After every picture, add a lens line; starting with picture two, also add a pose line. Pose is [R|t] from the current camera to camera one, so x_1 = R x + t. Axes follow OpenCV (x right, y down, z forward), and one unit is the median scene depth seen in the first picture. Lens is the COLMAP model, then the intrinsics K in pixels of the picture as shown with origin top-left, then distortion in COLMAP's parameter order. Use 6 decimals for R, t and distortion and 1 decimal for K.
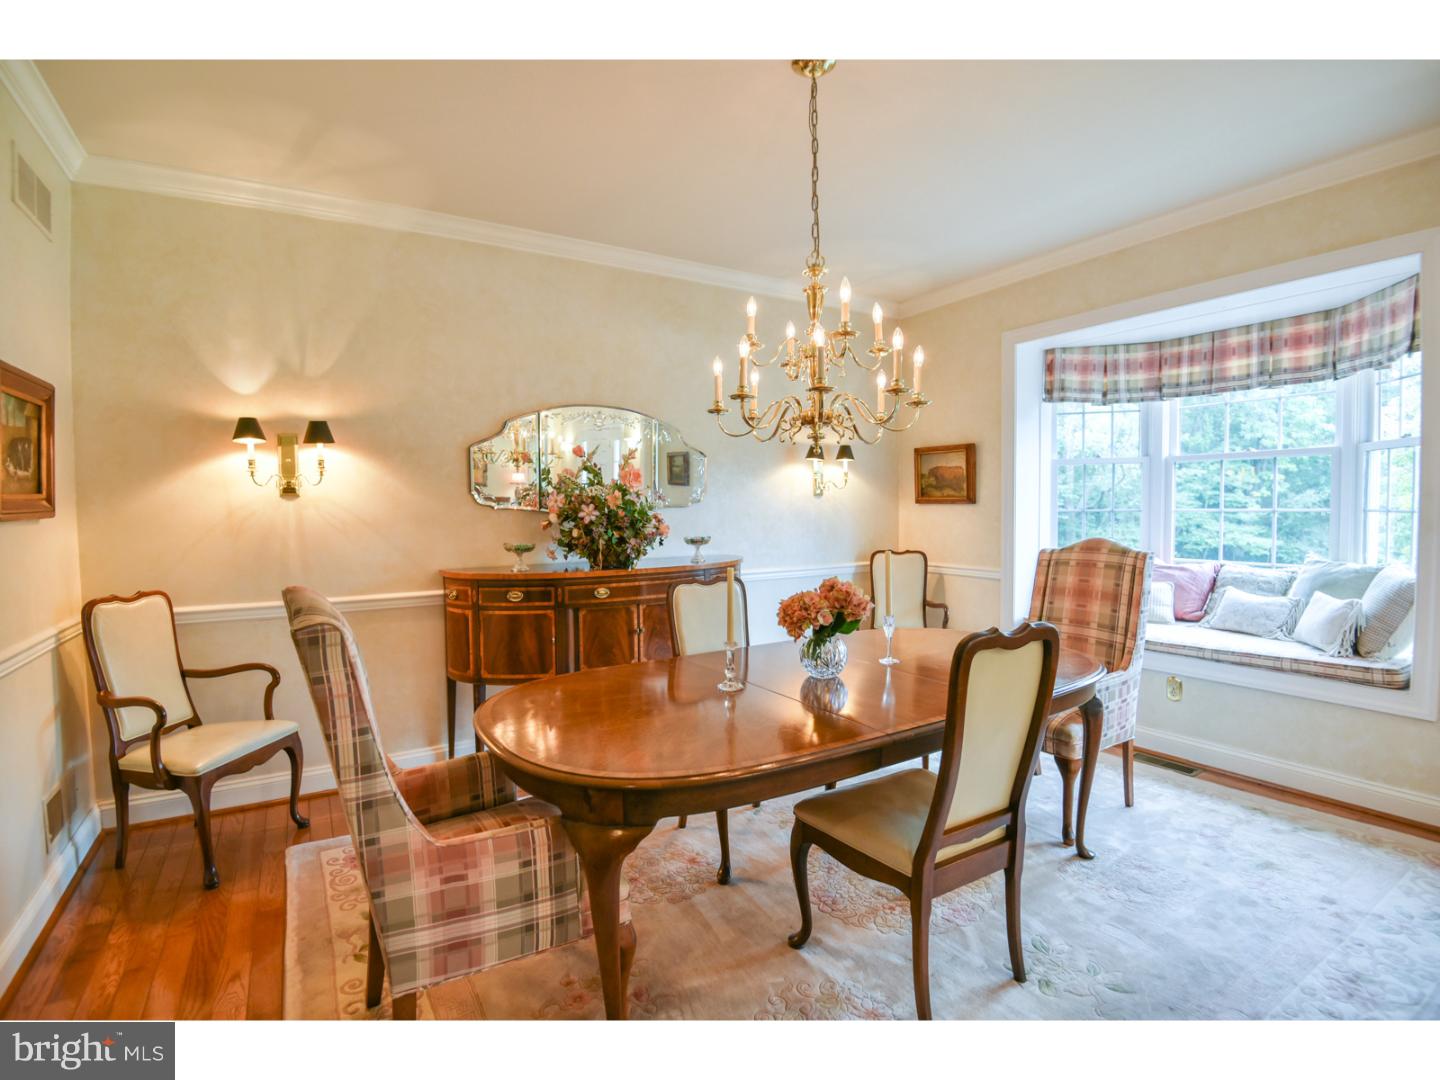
lens RADIAL K [[677.8, 0, 716.2], [0, 677.8, 545.5], [0, 0, 1]] dist [-0.042649, -0.002484]
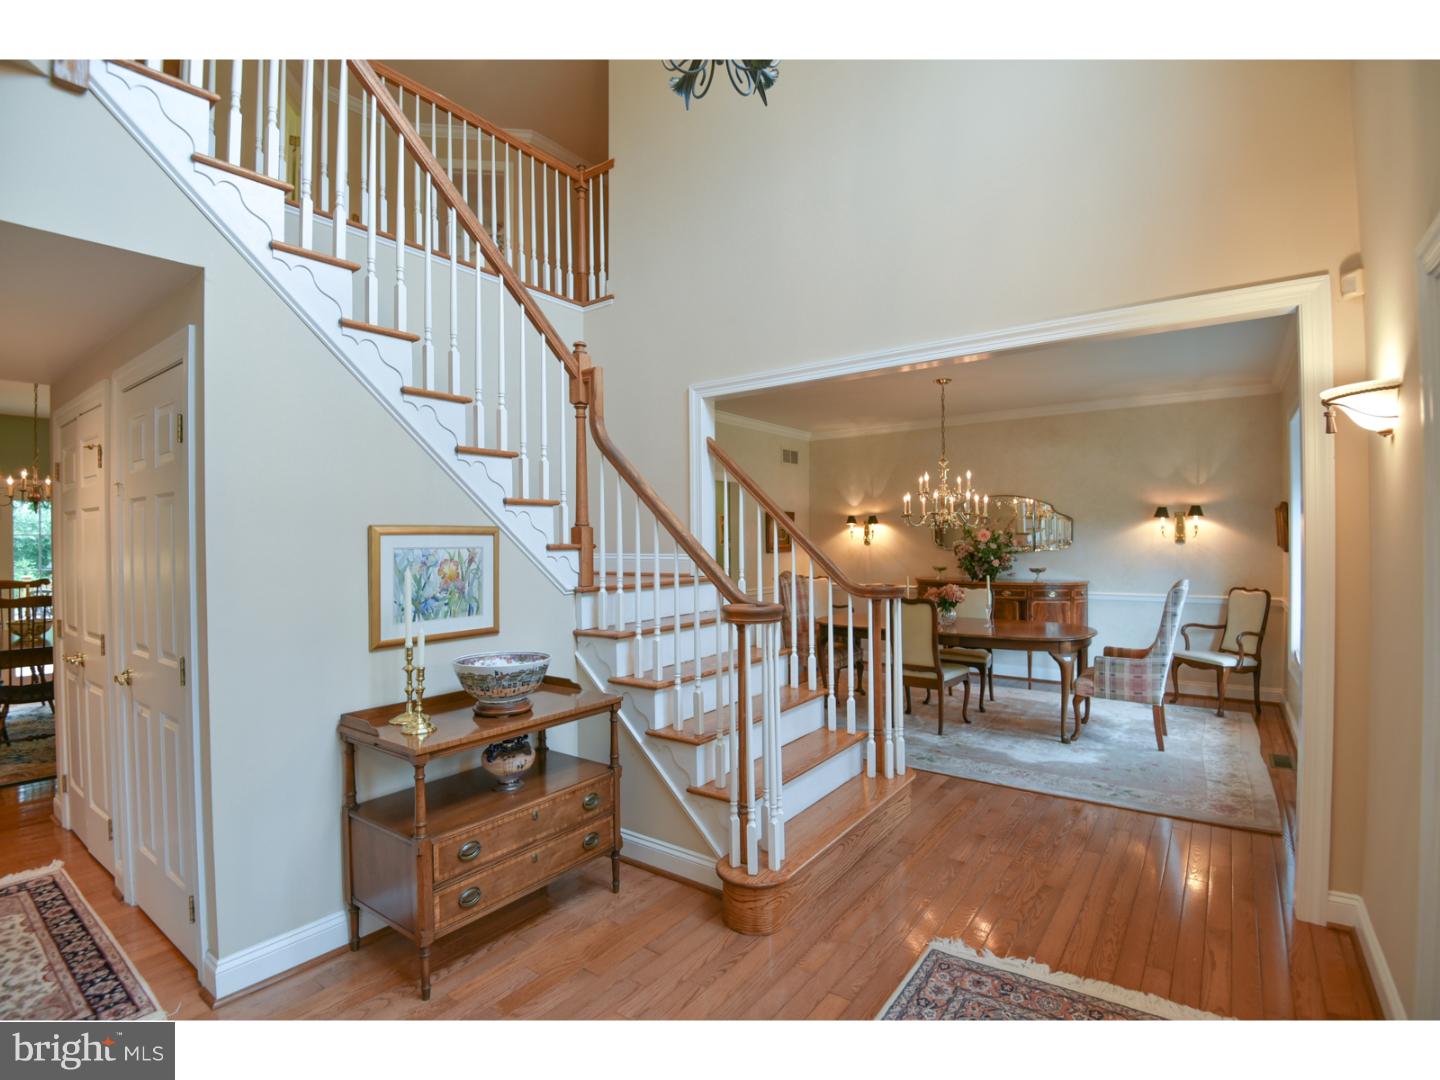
lens RADIAL K [[677.8, 0, 721.5], [0, 677.8, 541.6], [0, 0, 1]] dist [-0.042649, -0.002484]
pose [[0.386439, 0.007714, -0.922283, 1.470257], [-0.042117, 0.999070, -0.009291, -0.033992], [0.921353, 0.042434, 0.386404, -0.506066]]
